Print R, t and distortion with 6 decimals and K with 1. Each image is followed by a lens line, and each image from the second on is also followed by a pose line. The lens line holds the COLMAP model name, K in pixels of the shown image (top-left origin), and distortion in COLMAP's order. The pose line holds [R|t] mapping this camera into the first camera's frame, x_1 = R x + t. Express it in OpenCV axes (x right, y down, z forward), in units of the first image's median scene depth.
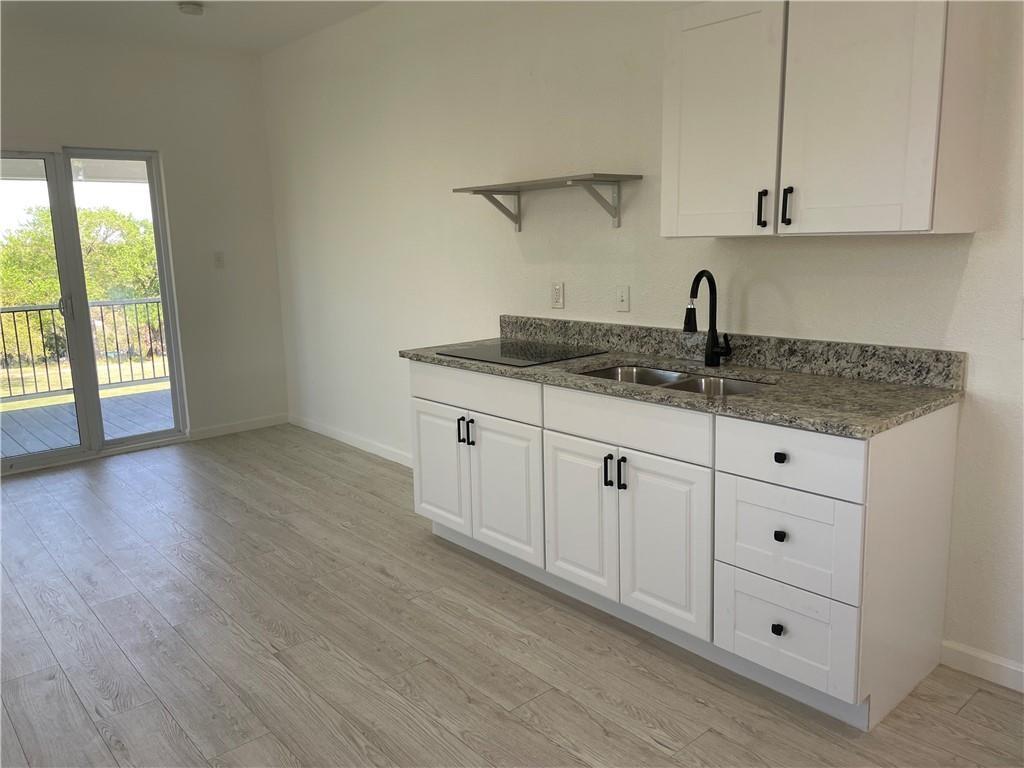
lens RADIAL K [[761.3, 0, 512.0], [0, 761.3, 384.0], [0, 0, 1]] dist [0.006795, -0.000239]
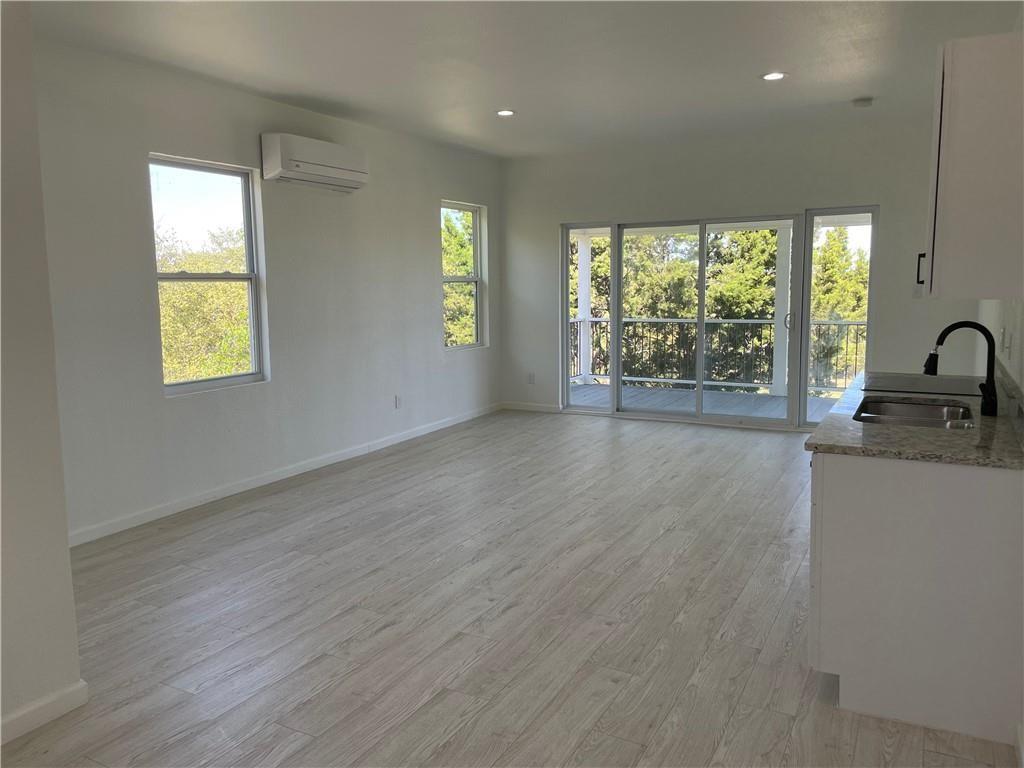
lens RADIAL K [[761.3, 0, 512.0], [0, 761.3, 384.0], [0, 0, 1]] dist [0.006795, -0.000239]
pose [[0.356335, 0.149673, -0.922292, 1.071232], [-0.175631, 0.980221, 0.091217, -0.049409], [0.917703, 0.129479, 0.375574, 0.016423]]
